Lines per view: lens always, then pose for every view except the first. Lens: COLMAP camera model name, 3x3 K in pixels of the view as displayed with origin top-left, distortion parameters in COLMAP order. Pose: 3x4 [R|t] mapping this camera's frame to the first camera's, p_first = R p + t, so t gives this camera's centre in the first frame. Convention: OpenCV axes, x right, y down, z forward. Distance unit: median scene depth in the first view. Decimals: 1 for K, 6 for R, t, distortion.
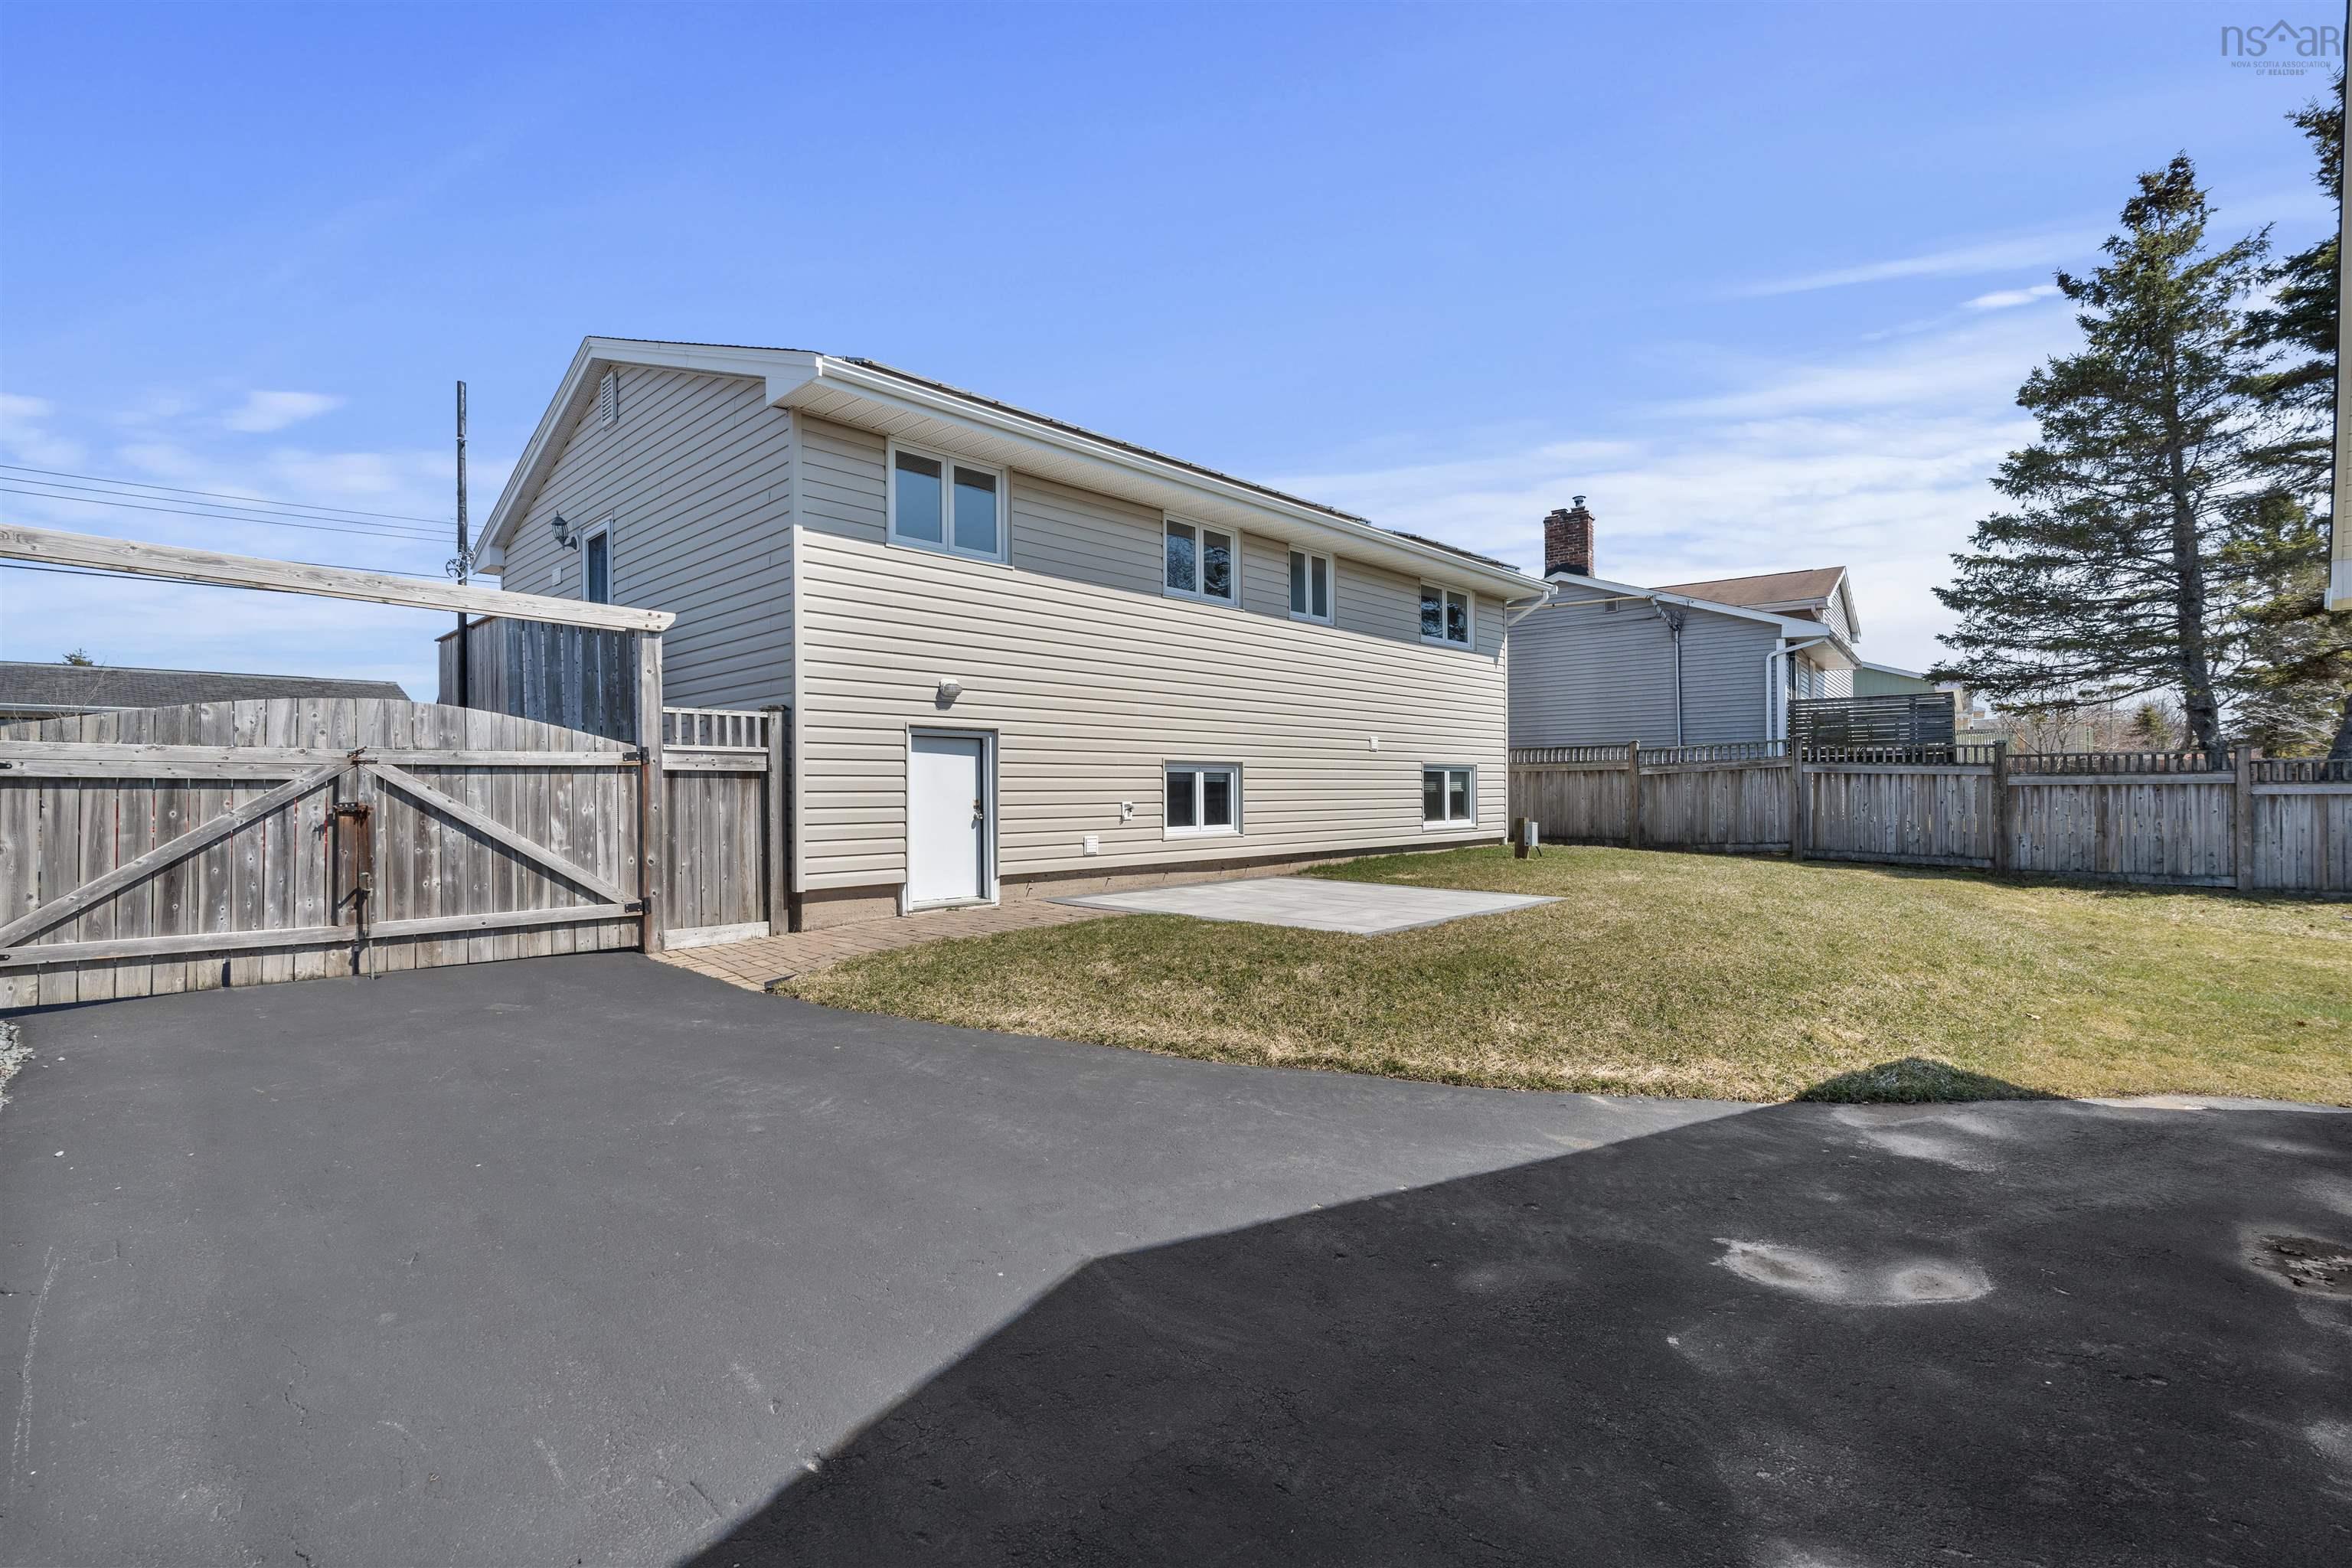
lens RADIAL K [[1083.0, 0, 1176.0], [0, 1083.0, 784.0], [0, 0, 1]] dist [0.011633, -0.000003]
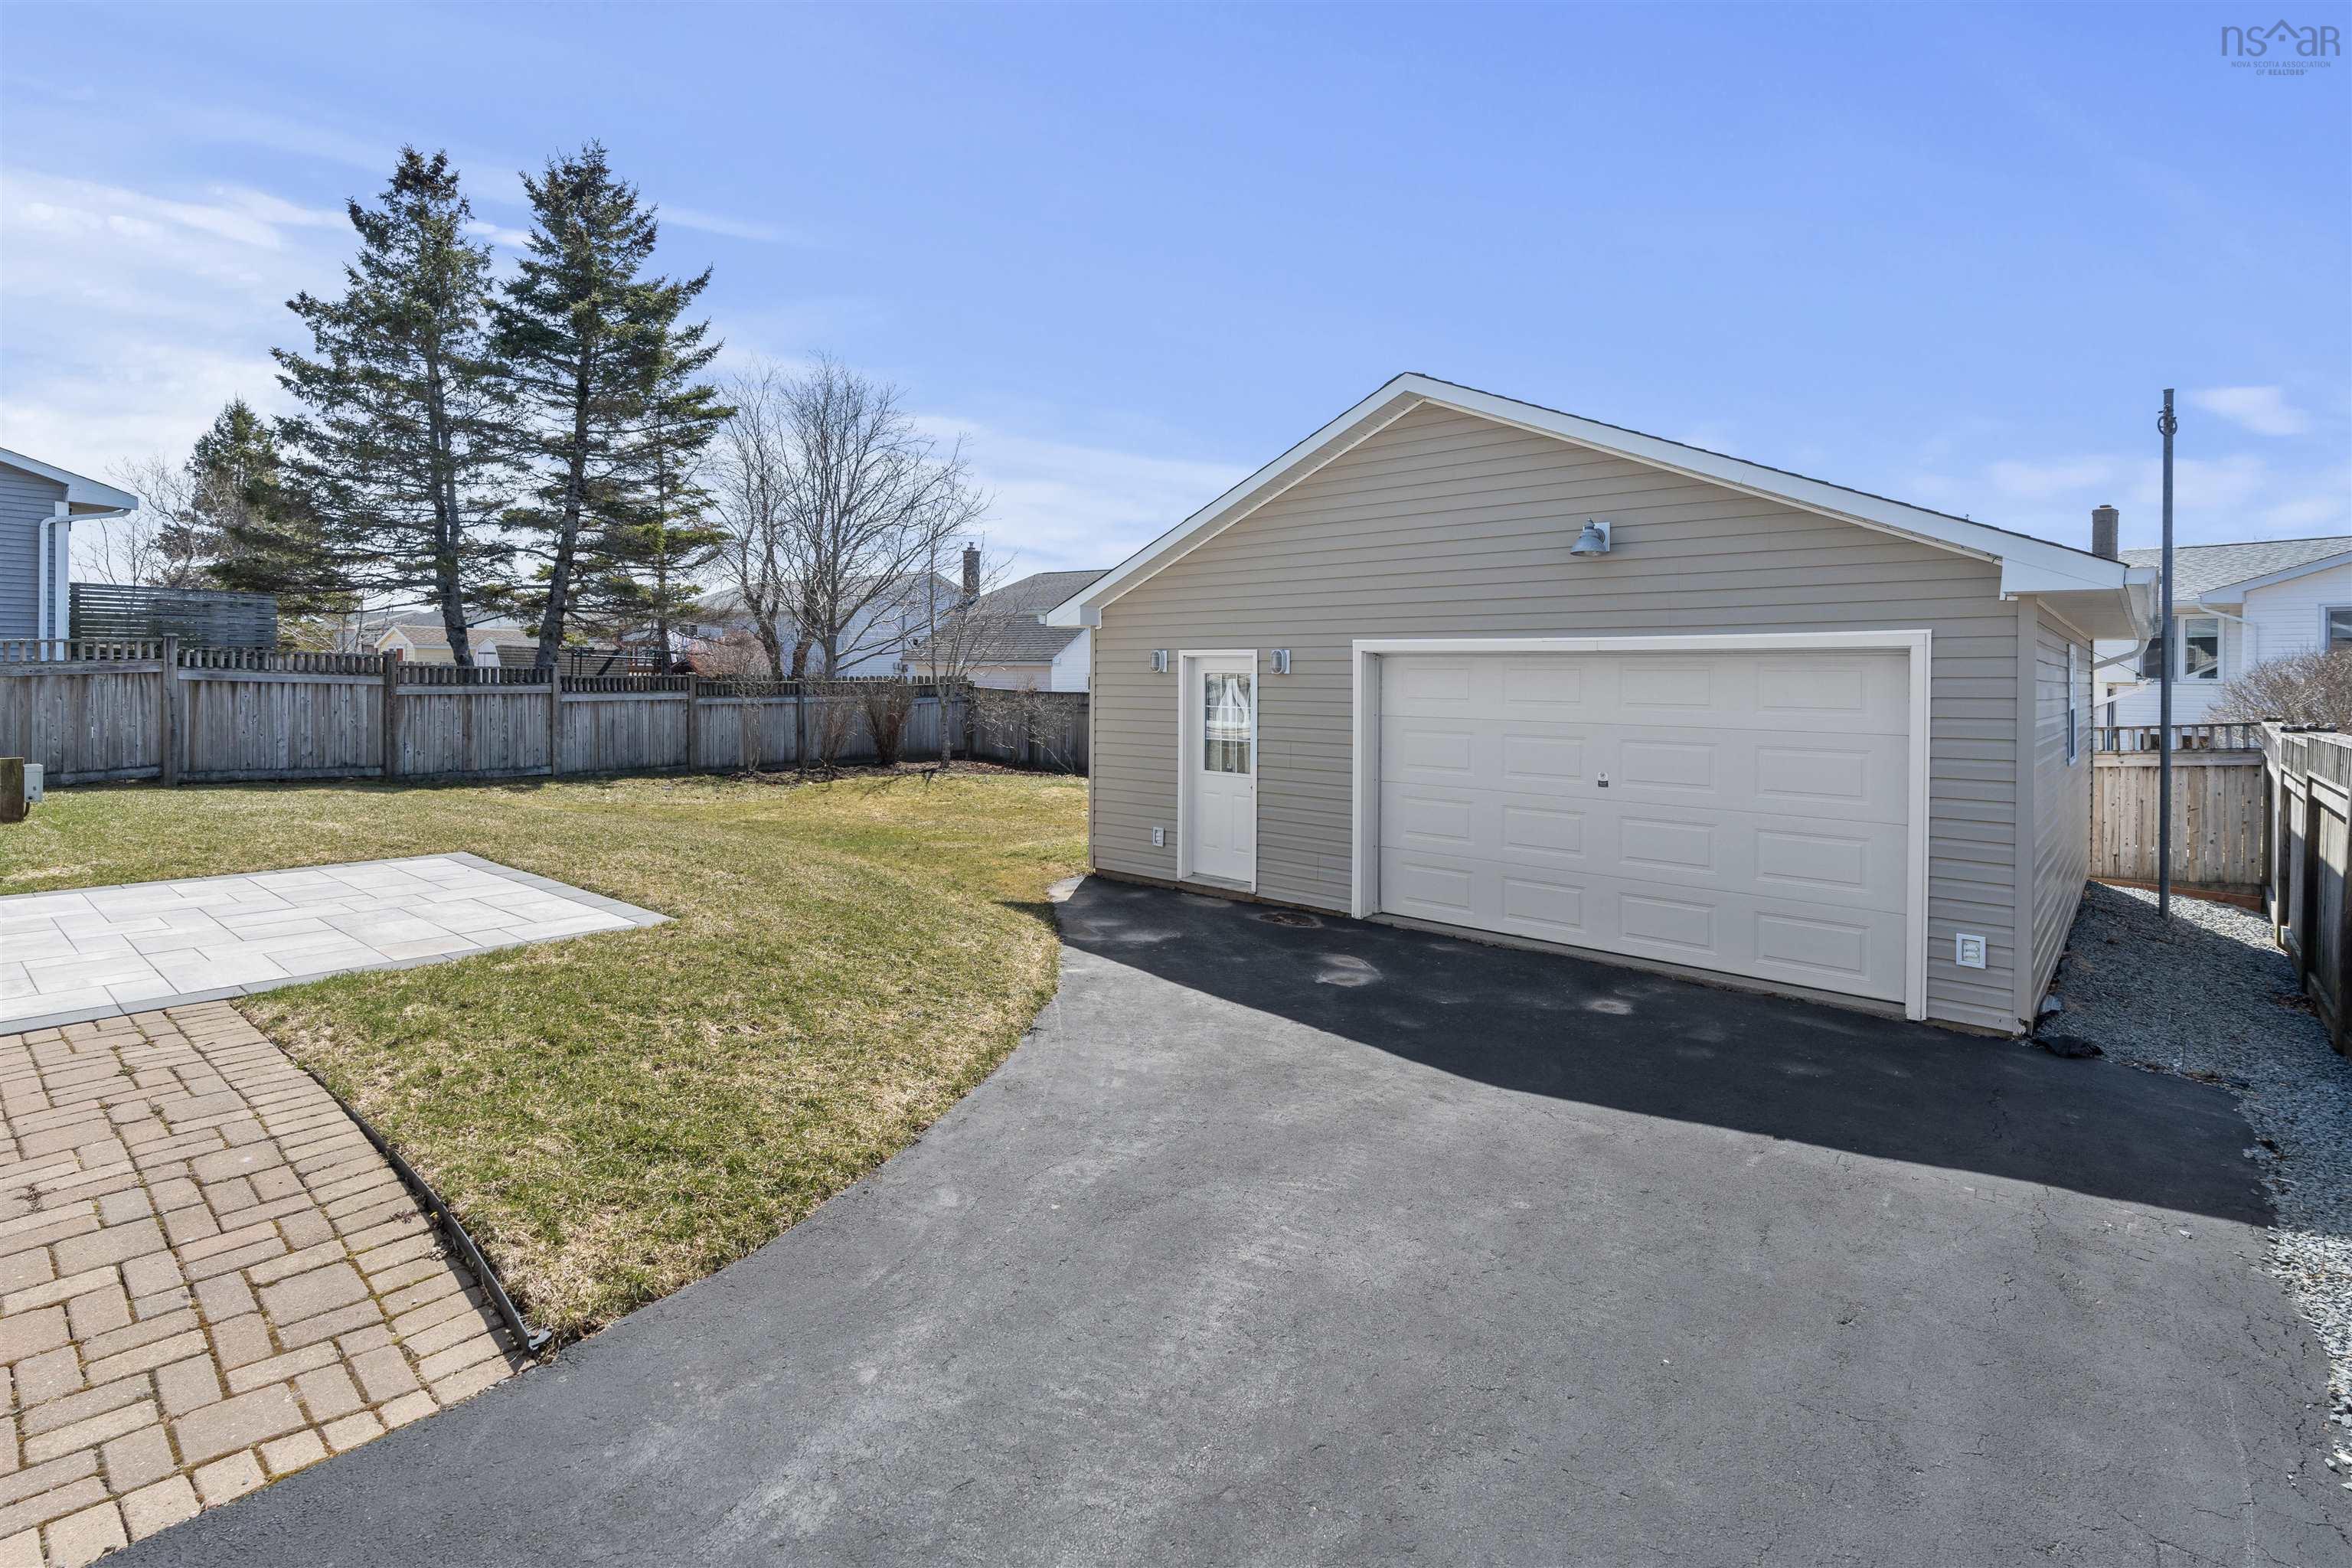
lens RADIAL K [[1073.7, 0, 1175.1], [0, 1073.7, 670.0], [0, 0, 1]] dist [-0.000584, -0.000192]
pose [[-0.052712, 0.012730, 0.998529, -0.316517], [-0.016265, 0.999775, -0.013604, -0.021430], [-0.998477, -0.016958, -0.052494, 0.318555]]
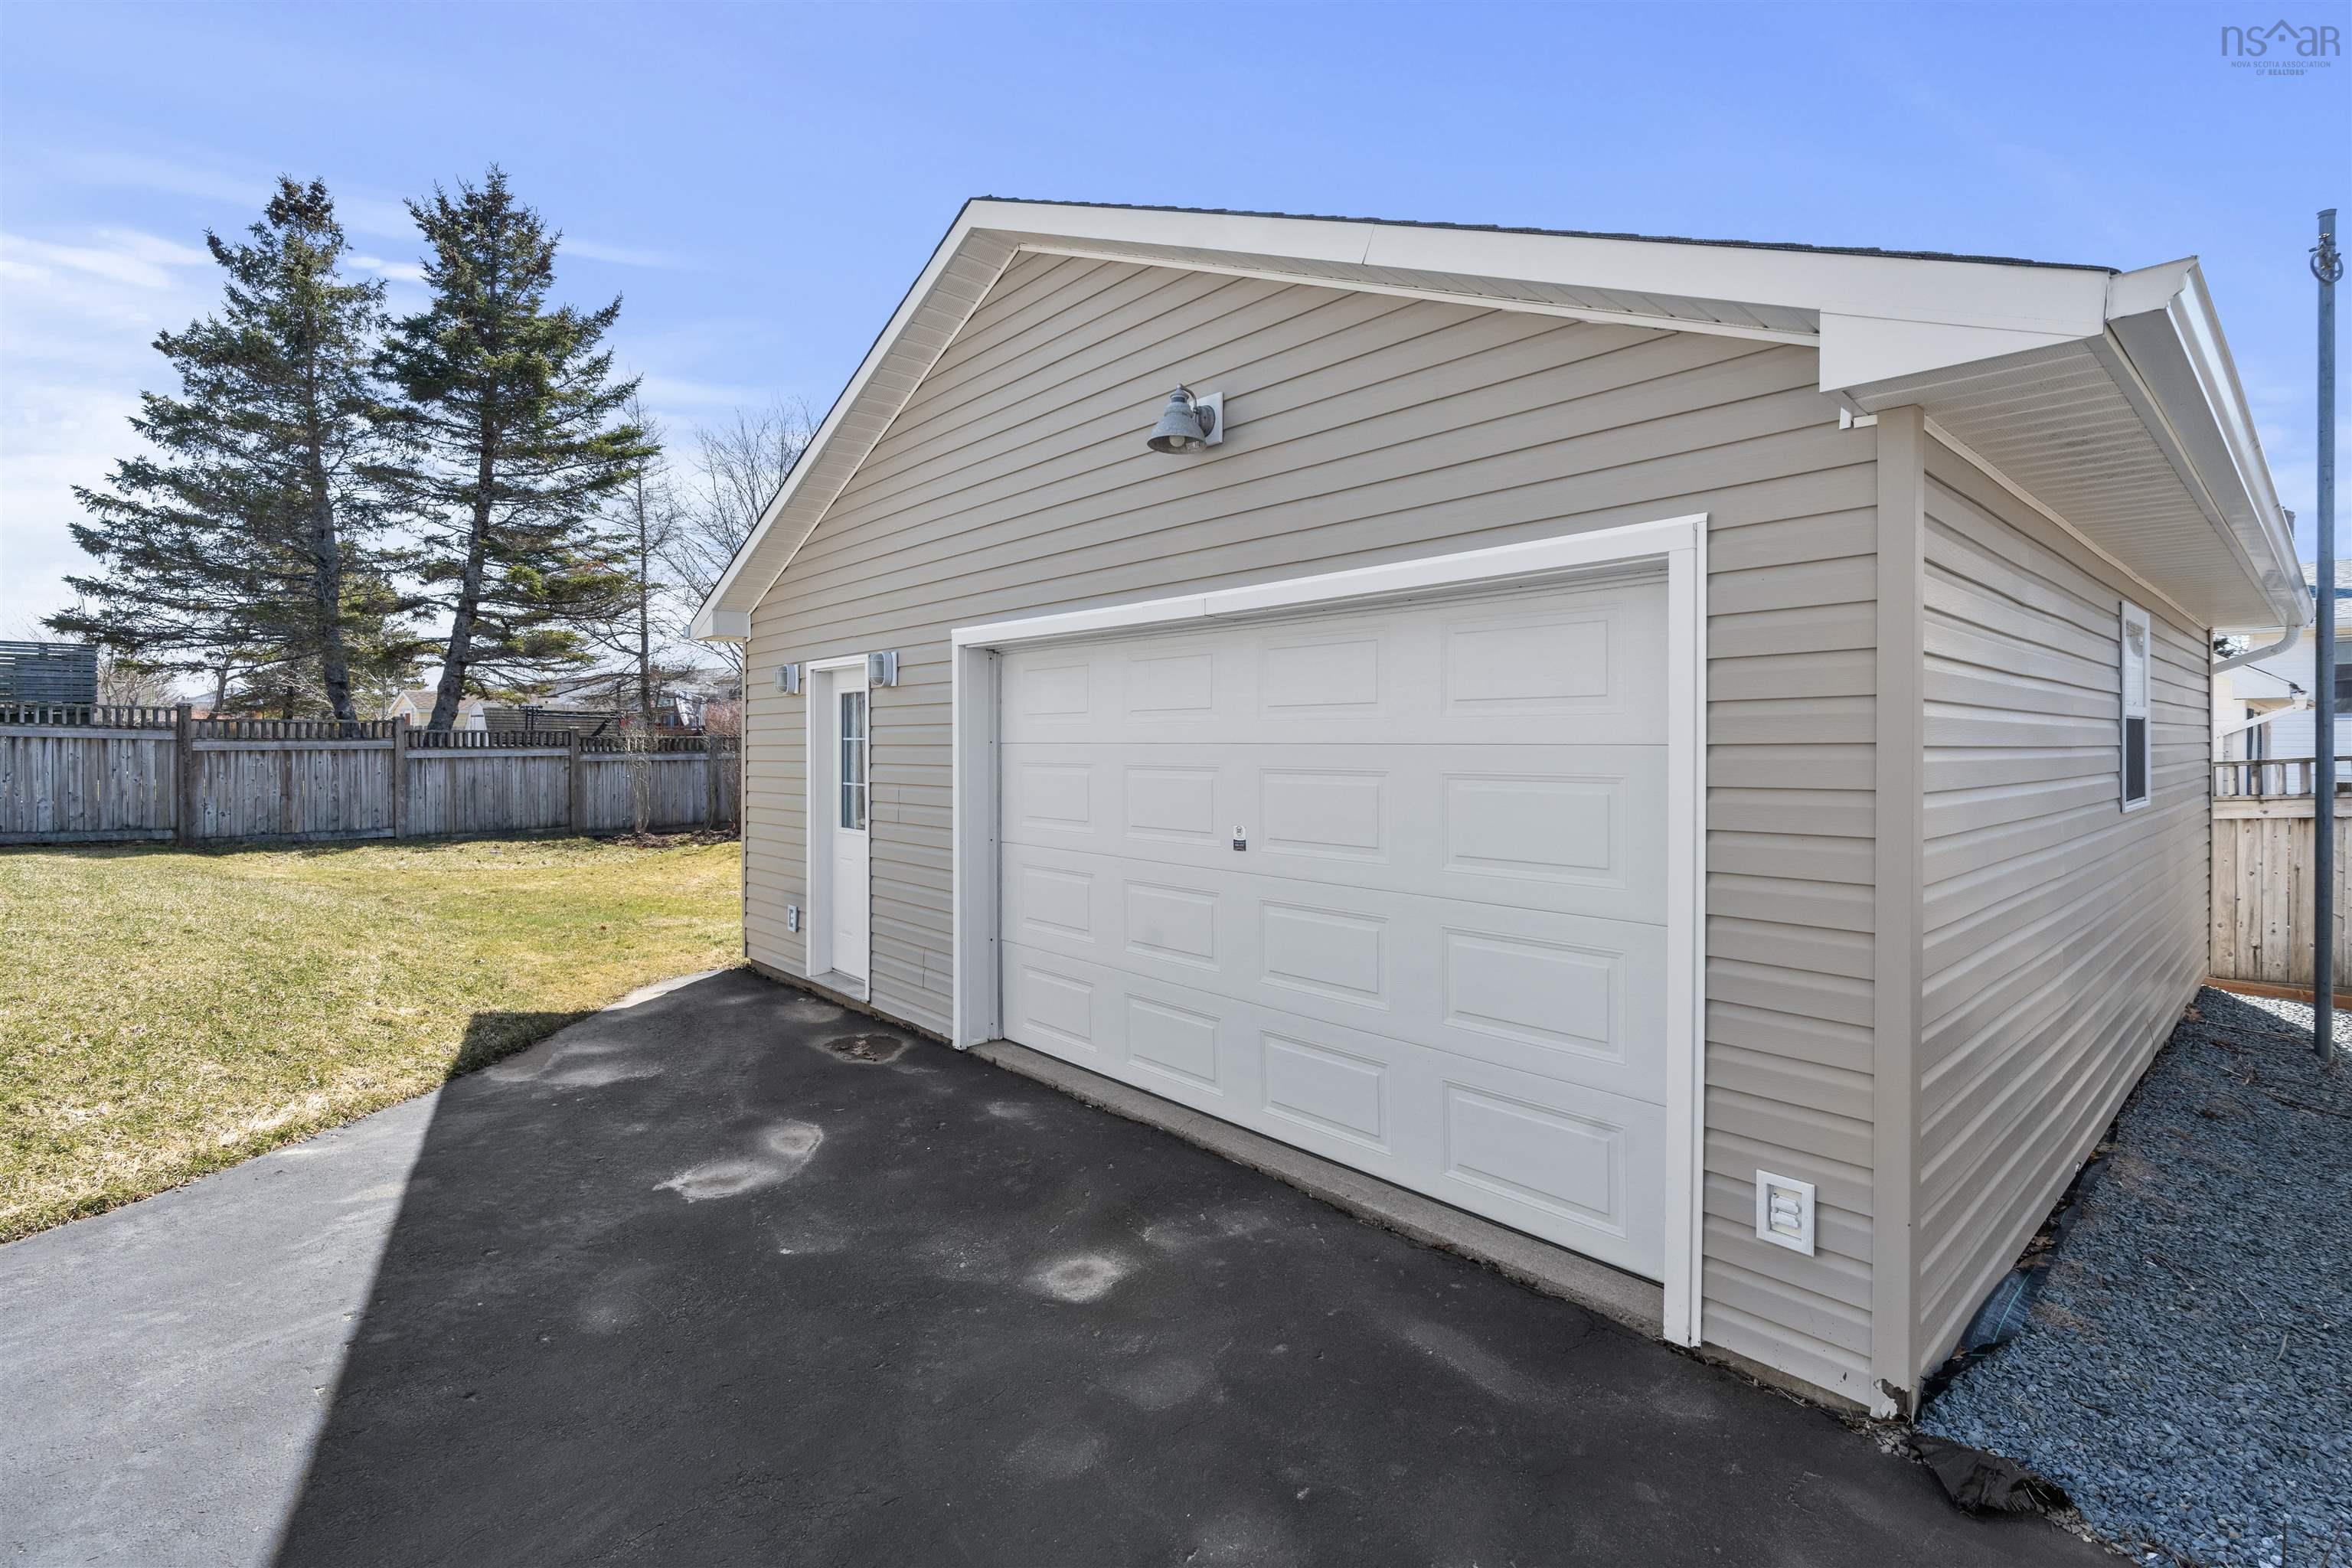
lens RADIAL K [[1050.7, 0, 1169.5], [0, 1050.7, 743.9], [0, 0, 1]] dist [-0.000085, 0.000296]
pose [[0.054022, 0.003793, 0.998533, -0.116532], [-0.004152, 0.999985, -0.003574, -0.005209], [-0.998531, -0.003953, 0.054037, 0.096254]]
